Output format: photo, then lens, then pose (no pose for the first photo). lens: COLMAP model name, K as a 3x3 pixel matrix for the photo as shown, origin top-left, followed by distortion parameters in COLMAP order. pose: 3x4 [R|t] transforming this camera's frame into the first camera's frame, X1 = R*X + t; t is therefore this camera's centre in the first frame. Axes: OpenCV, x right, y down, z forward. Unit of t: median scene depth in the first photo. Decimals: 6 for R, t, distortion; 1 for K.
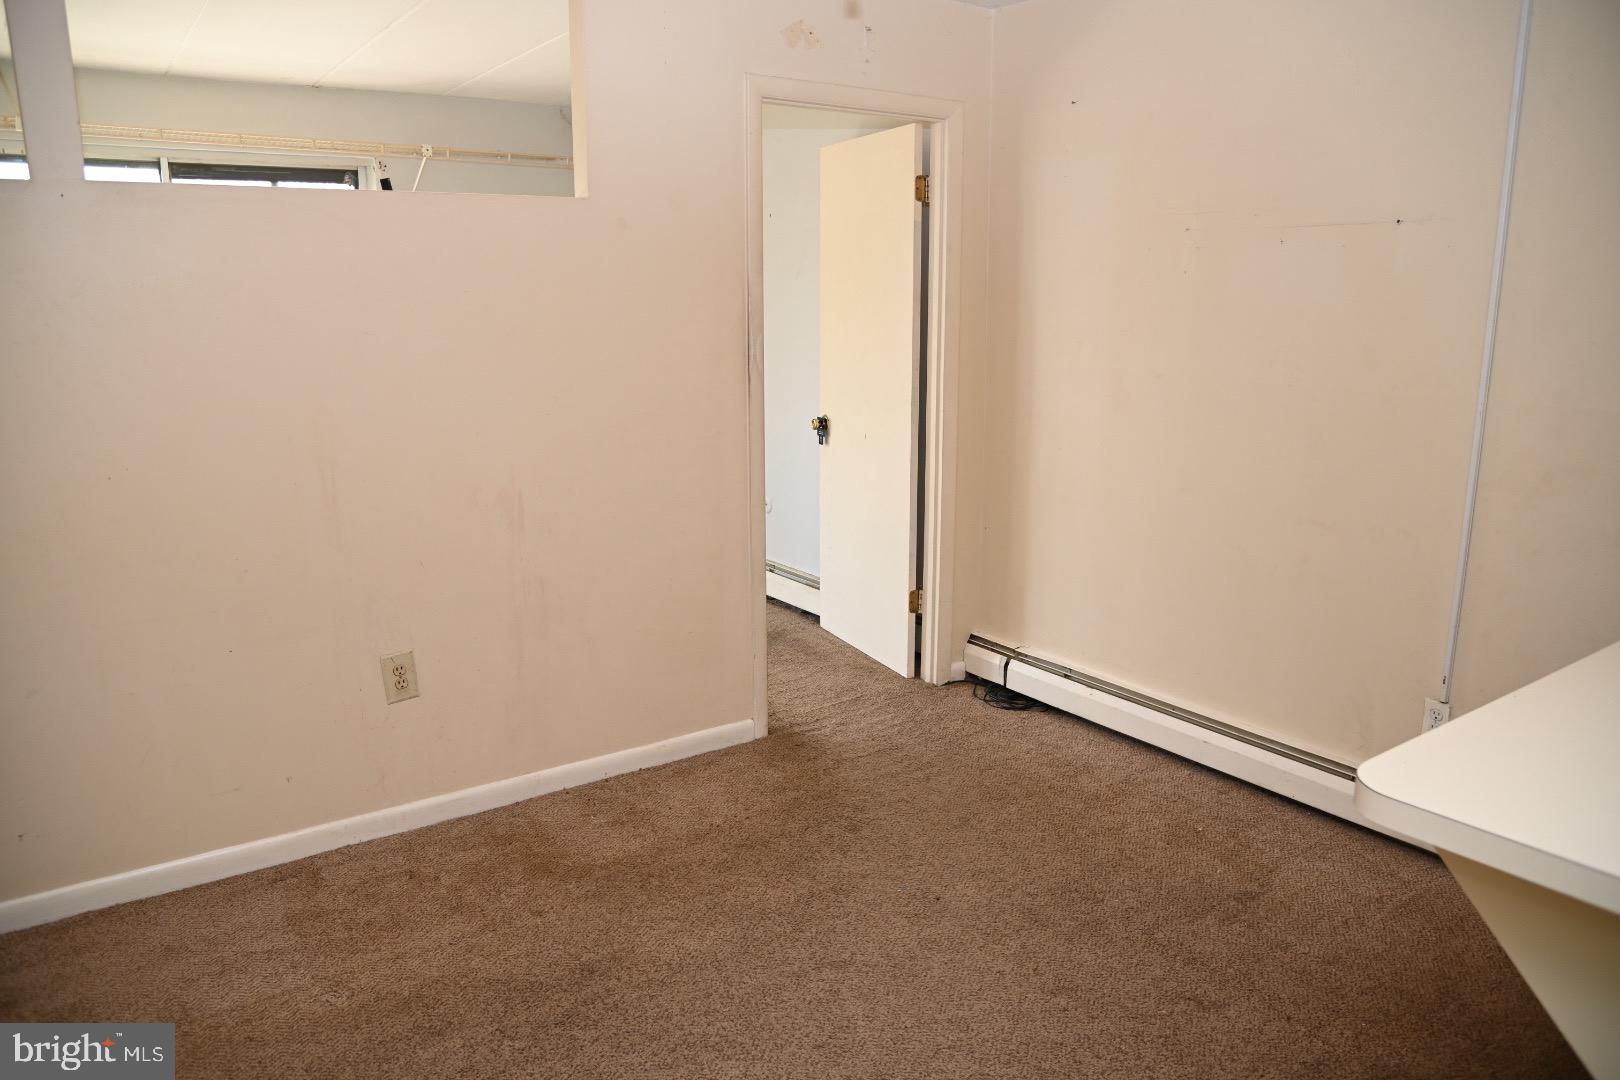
lens RADIAL K [[1109.6, 0, 807.8], [0, 1109.6, 546.5], [0, 0, 1]] dist [-0.095737, 0.040373]
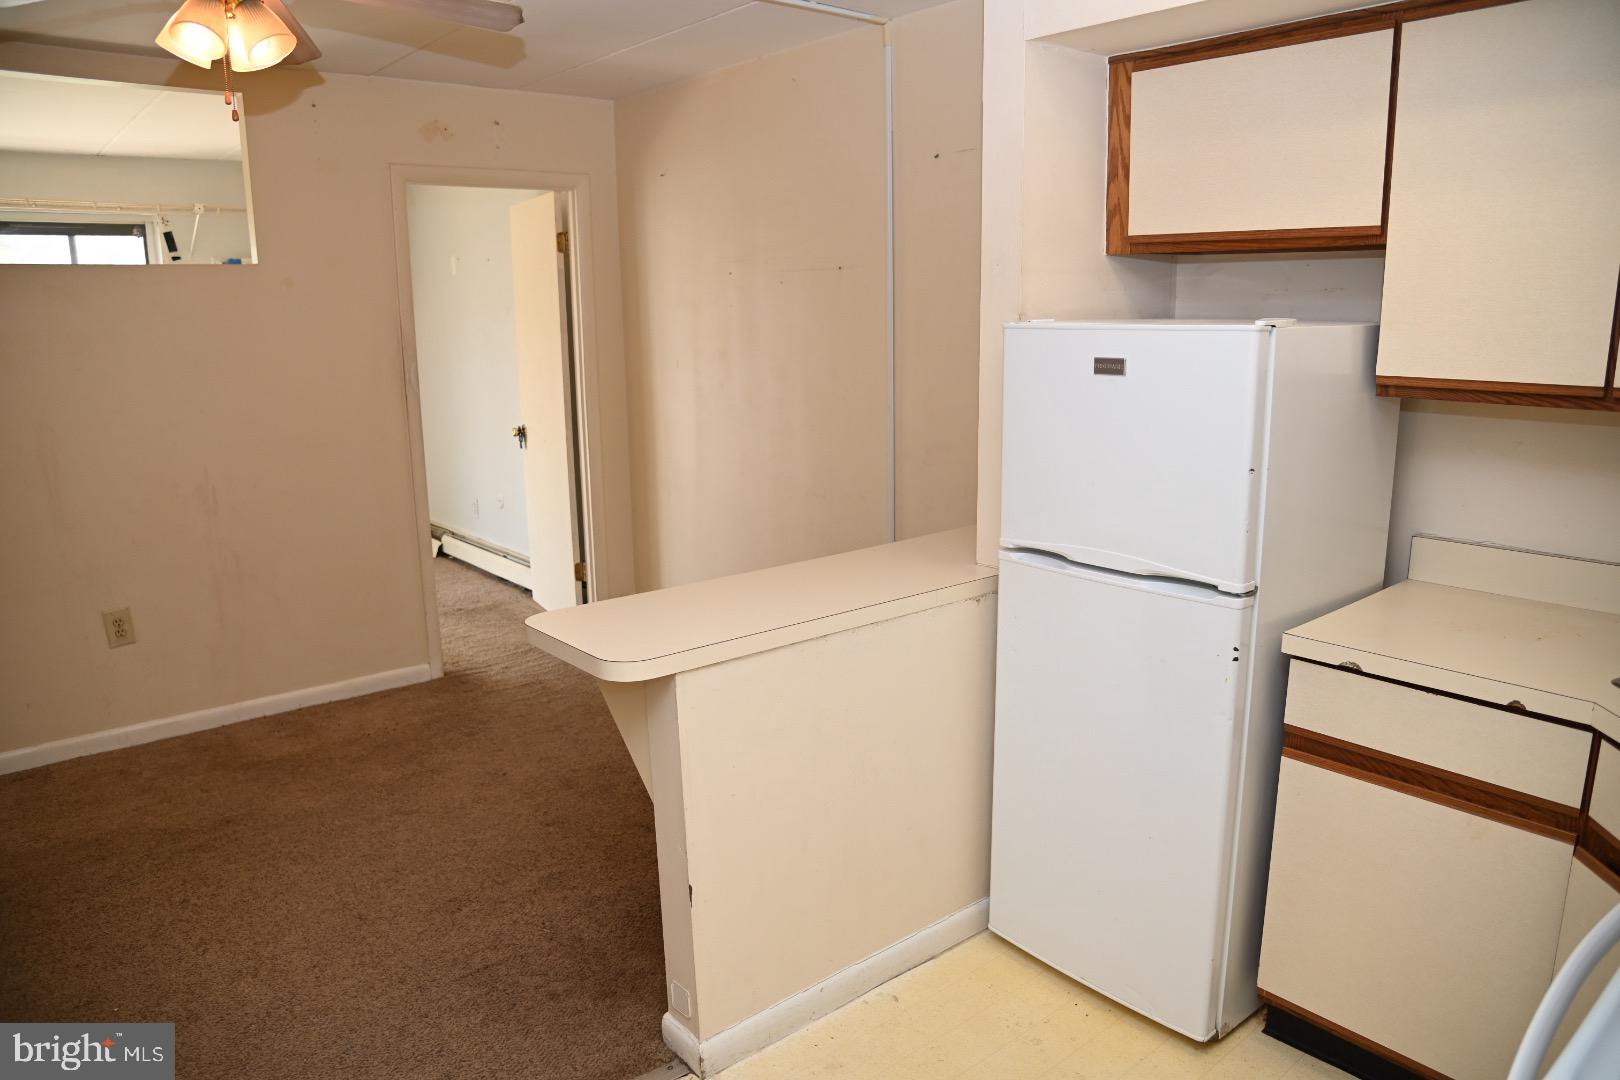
lens RADIAL K [[1109.6, 0, 812.4], [0, 1109.6, 546.5], [0, 0, 1]] dist [-0.095737, 0.040373]
pose [[0.997050, -0.026391, 0.072076, 0.347490], [0.027206, 0.999576, -0.010345, 0.053731], [-0.071772, 0.012276, 0.997346, -0.331218]]
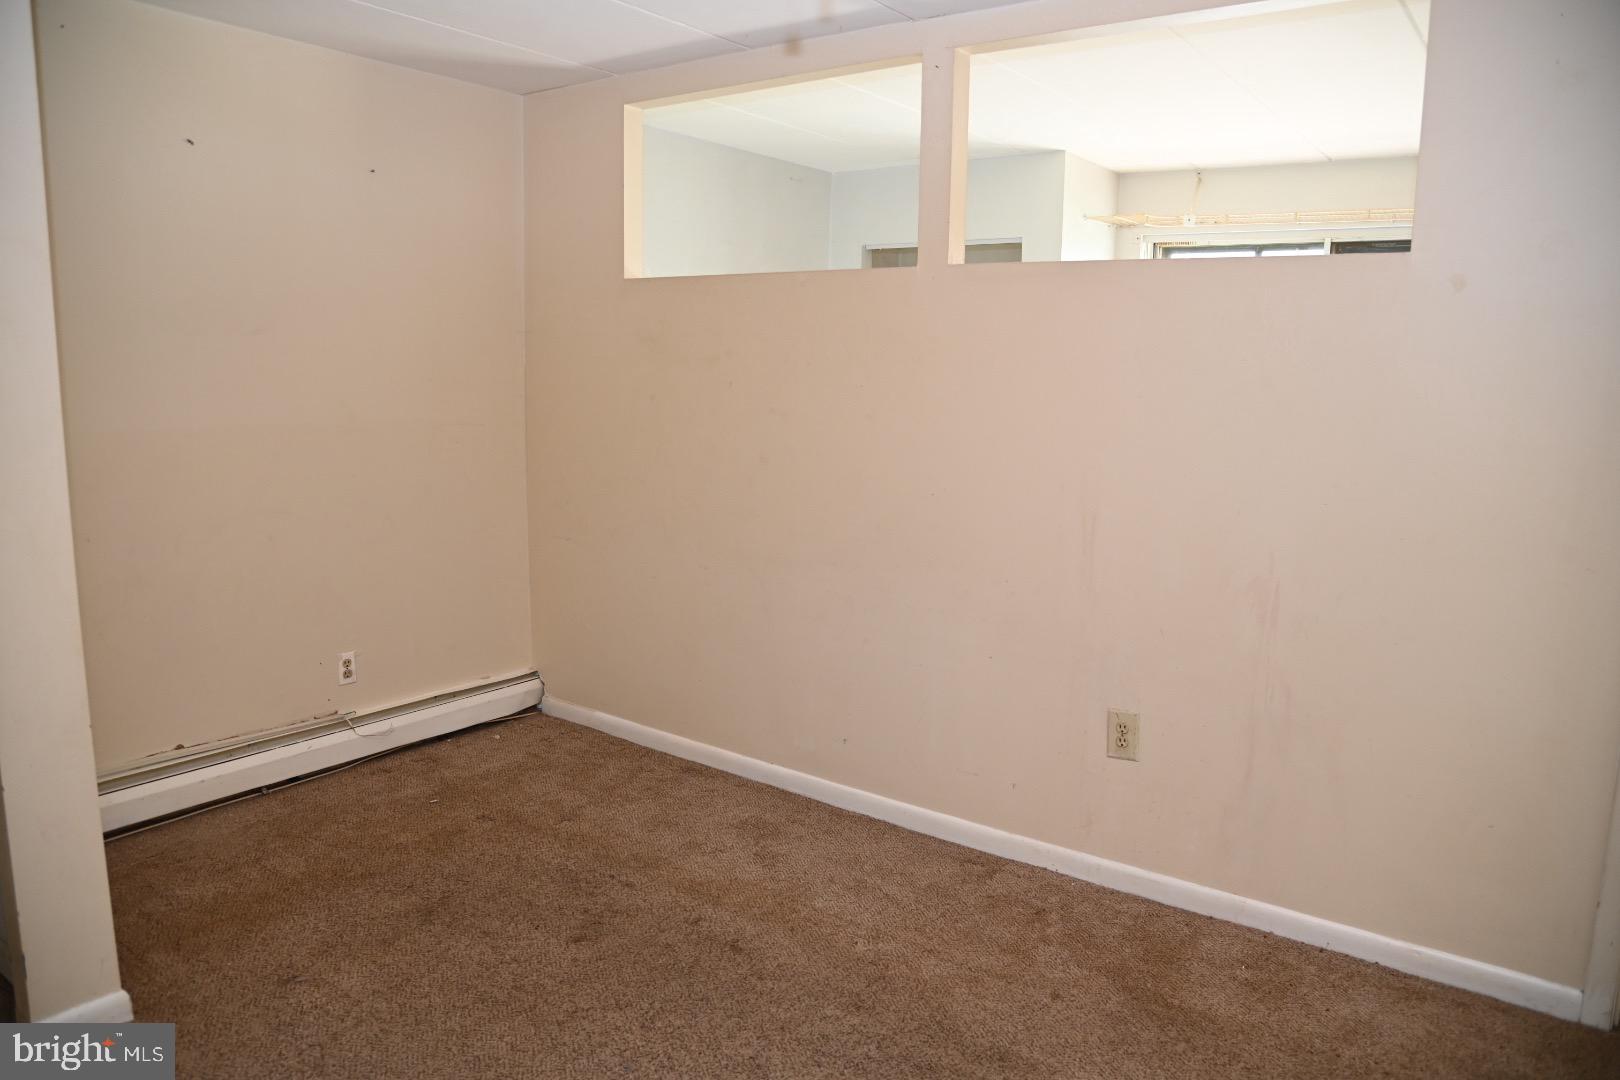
lens RADIAL K [[1109.6, 0, 797.4], [0, 1109.6, 539.2], [0, 0, 1]] dist [-0.095737, 0.040373]
pose [[0.303457, 0.152386, -0.940581, 0.431407], [-0.228638, 0.969934, 0.083377, -0.067196], [0.925007, 0.189752, 0.329175, 0.331015]]
